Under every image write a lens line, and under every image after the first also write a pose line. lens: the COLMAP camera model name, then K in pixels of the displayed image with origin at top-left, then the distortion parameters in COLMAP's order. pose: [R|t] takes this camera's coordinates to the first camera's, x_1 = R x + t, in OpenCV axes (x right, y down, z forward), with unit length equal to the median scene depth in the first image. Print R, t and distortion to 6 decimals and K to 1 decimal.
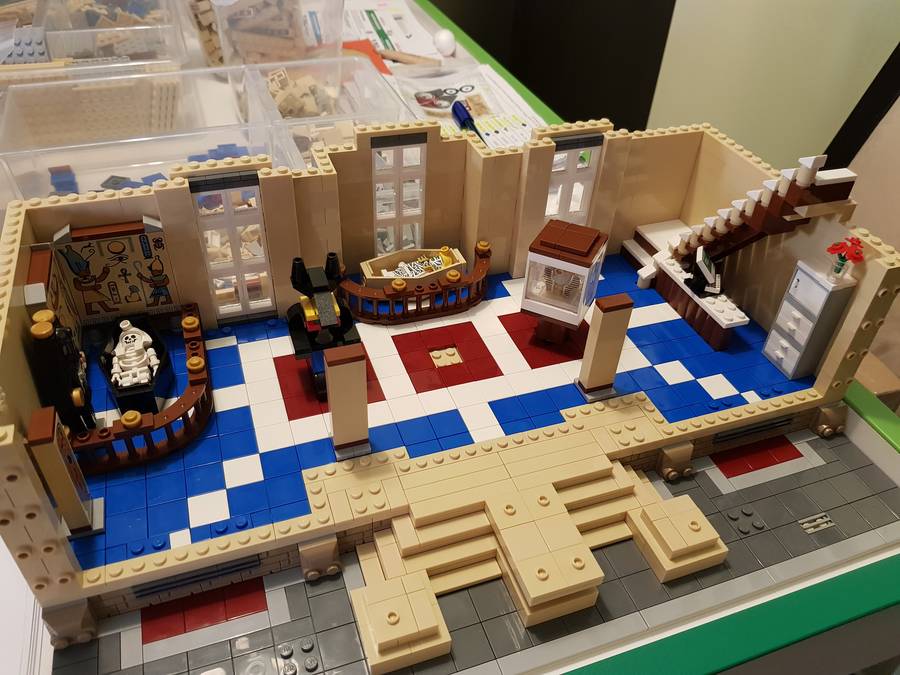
lens RADIAL K [[740.9, 0, 437.9], [0, 740.9, 332.1], [0, 0, 1]] dist [0.060908, -0.182668]
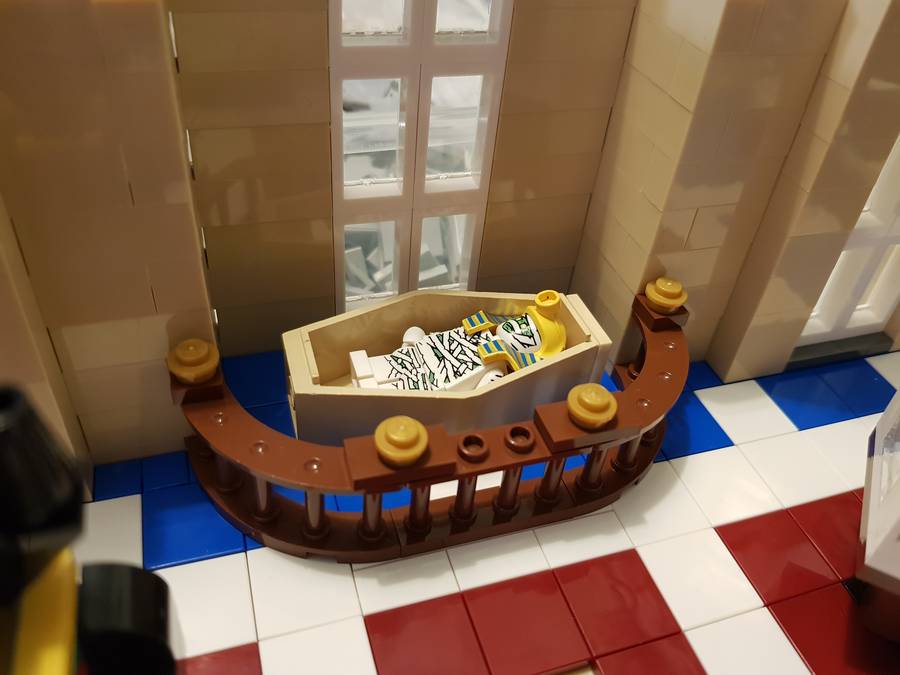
lens RADIAL K [[740.9, 0, 437.9], [0, 740.9, 332.1], [0, 0, 1]] dist [0.060908, -0.182668]
pose [[0.998884, 0.047059, -0.004133, -0.038342], [-0.046912, 0.998435, 0.030457, -0.108862], [0.005560, -0.030229, 0.999528, 0.696395]]
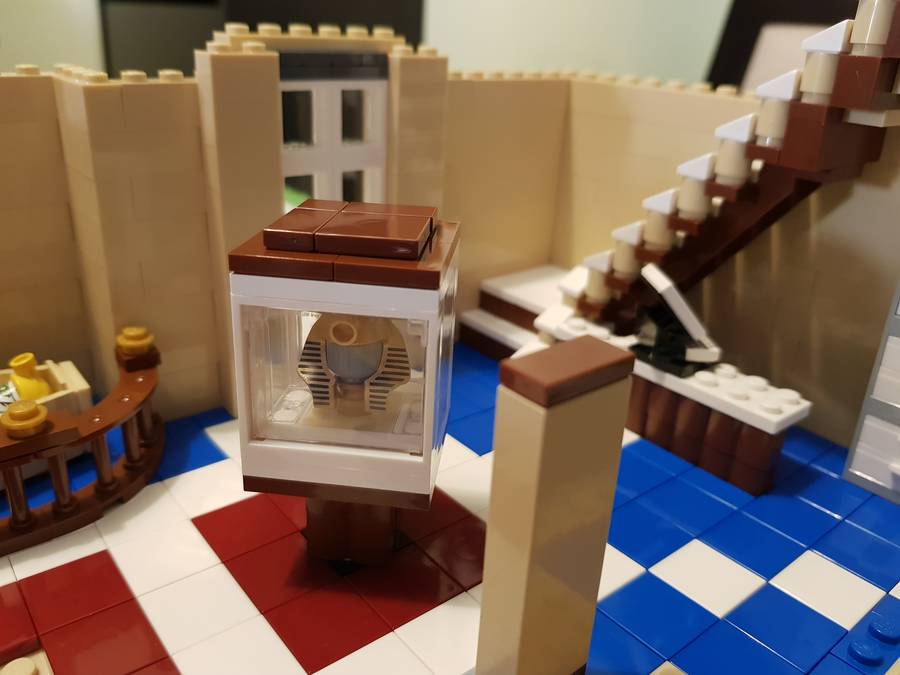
lens RADIAL K [[740.9, 0, 437.9], [0, 740.9, 332.1], [0, 0, 1]] dist [0.060908, -0.182668]
pose [[0.943966, -0.123524, 0.306057, 0.095129], [0.201228, 0.950427, -0.237055, 0.001446], [-0.261603, 0.285359, 0.922027, 0.630059]]
